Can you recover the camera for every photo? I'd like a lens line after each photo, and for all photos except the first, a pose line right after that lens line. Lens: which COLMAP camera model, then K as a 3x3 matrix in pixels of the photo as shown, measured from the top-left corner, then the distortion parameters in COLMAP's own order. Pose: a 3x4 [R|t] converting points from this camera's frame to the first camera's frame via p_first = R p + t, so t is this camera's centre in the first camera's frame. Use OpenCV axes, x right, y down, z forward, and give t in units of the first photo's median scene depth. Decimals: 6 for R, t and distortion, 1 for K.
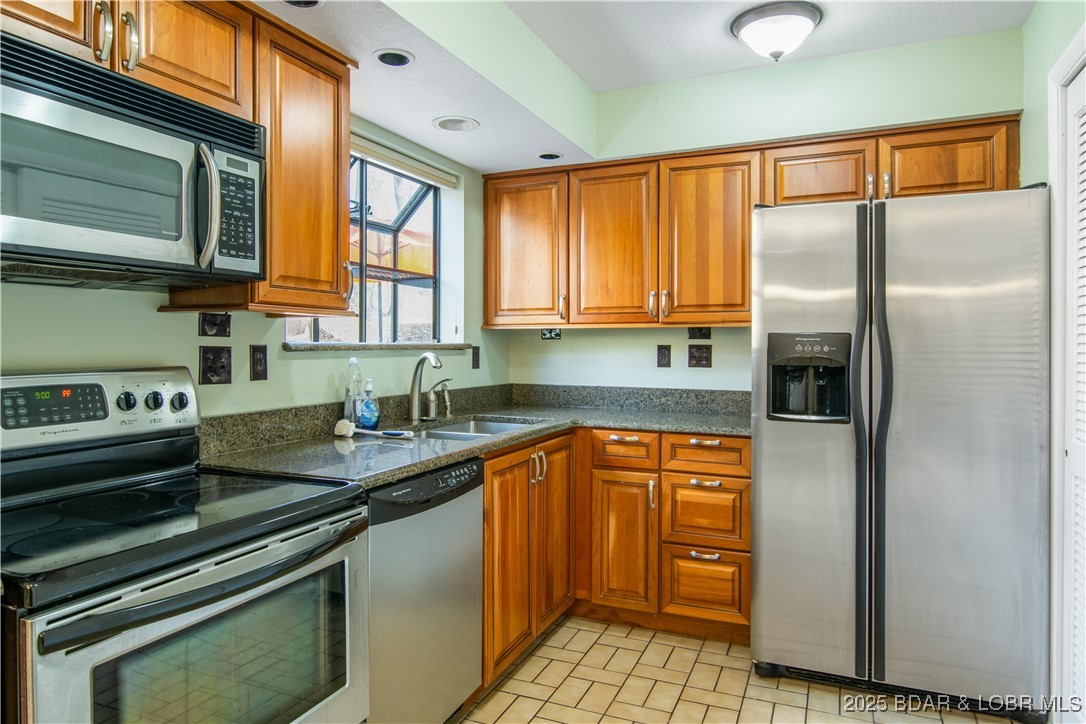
lens RADIAL K [[682.2, 0, 538.1], [0, 682.2, 344.9], [0, 0, 1]] dist [-0.006918, -0.007281]
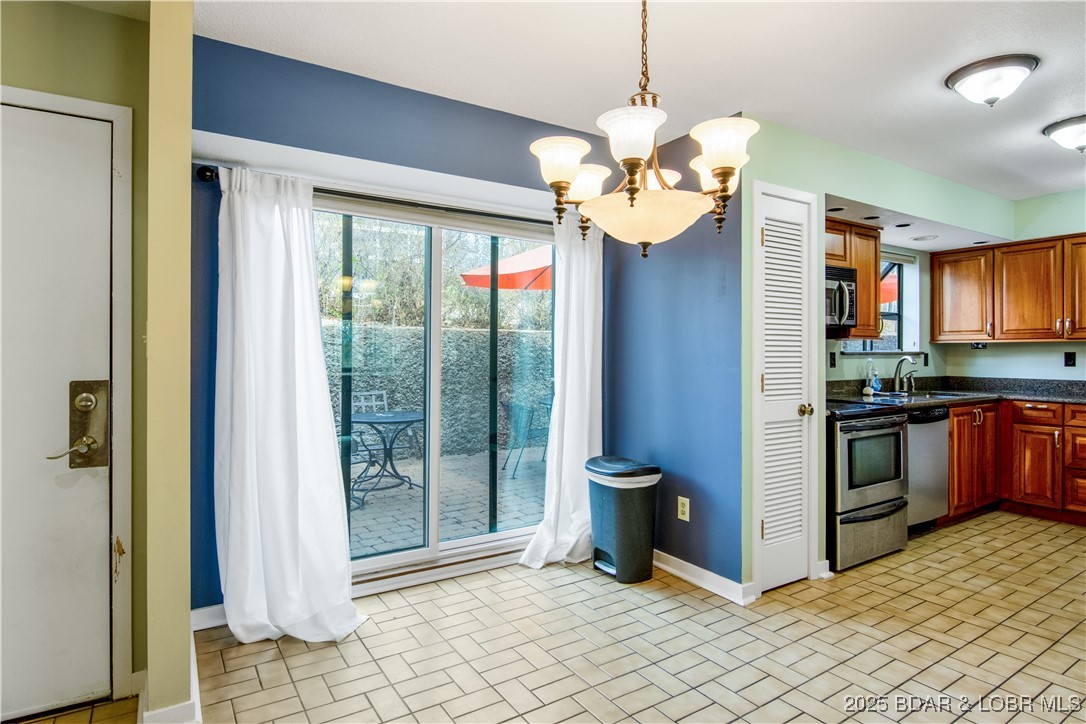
lens RADIAL K [[582.3, 0, 546.4], [0, 582.3, 352.2], [0, 0, 1]] dist [-0.005188, -0.002298]
pose [[0.834673, -0.001925, -0.550742, -0.104292], [0.000492, 0.999996, -0.002750, 0.003510], [0.550745, 0.002024, 0.834671, -0.937257]]
